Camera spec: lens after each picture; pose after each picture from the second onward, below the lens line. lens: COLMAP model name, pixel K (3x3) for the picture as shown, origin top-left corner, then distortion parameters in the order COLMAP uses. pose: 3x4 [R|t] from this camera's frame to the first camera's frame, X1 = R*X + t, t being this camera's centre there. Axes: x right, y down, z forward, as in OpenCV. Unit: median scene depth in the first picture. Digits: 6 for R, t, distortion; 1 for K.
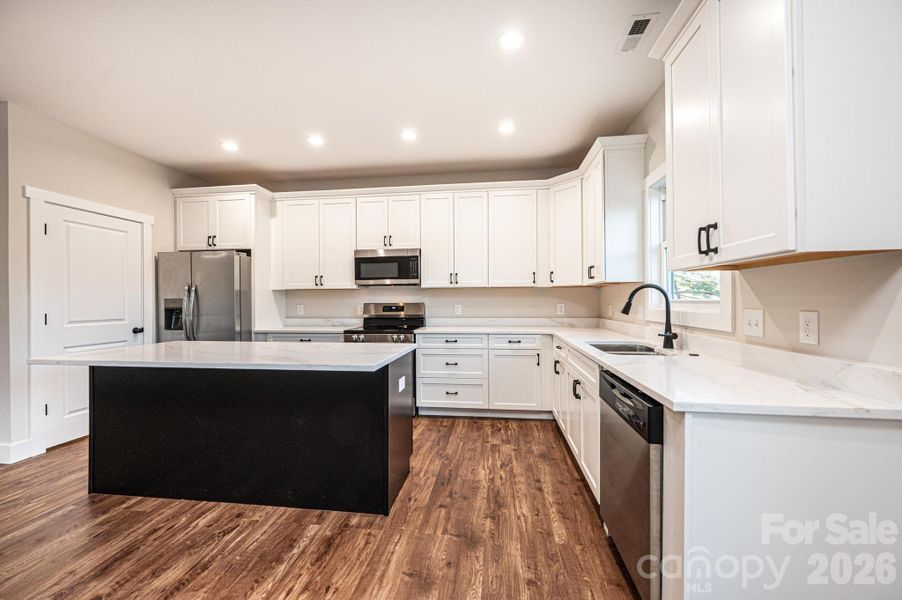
lens RADIAL K [[356.6, 0, 448.8], [0, 356.6, 298.9], [0, 0, 1]] dist [0.000082, 0.000124]
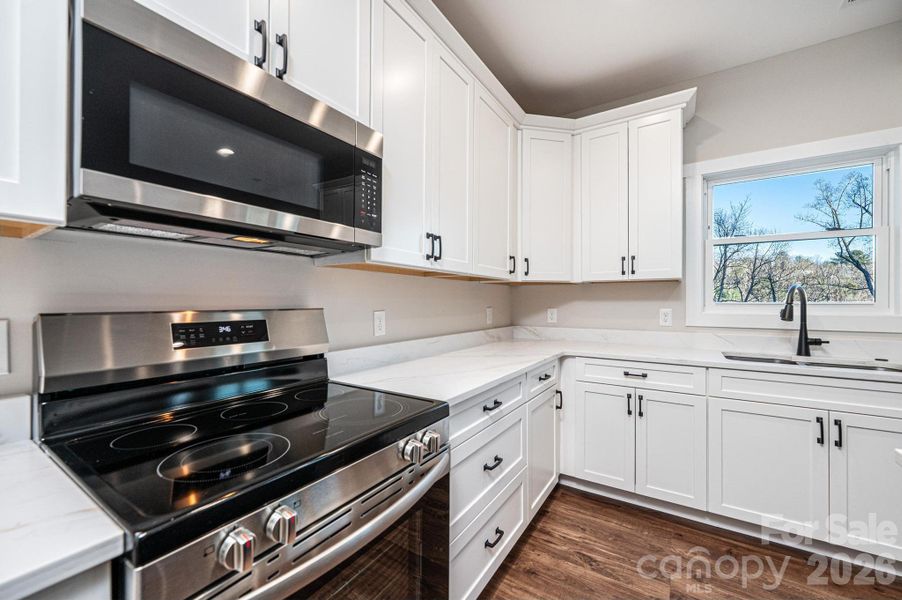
lens RADIAL K [[359.5, 0, 449.8], [0, 359.5, 301.4], [0, 0, 1]] dist [-0.000927, -0.000338]
pose [[0.425574, 0.007581, 0.904892, -0.371118], [-0.007836, 0.999958, -0.004692, 0.006345], [-0.904890, -0.005094, 0.425615, 0.874253]]
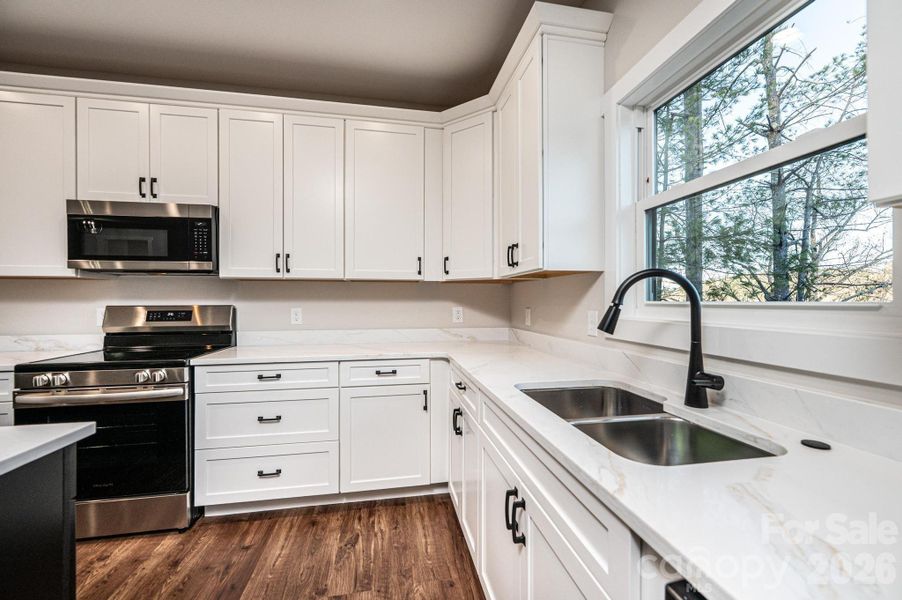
lens RADIAL K [[359.5, 0, 449.8], [0, 359.5, 301.4], [0, 0, 1]] dist [-0.000927, -0.000338]
pose [[0.950872, 0.005192, 0.309542, 0.098579], [-0.006164, 0.999979, 0.002164, 0.001829], [-0.309524, -0.003966, 0.950883, 0.397439]]
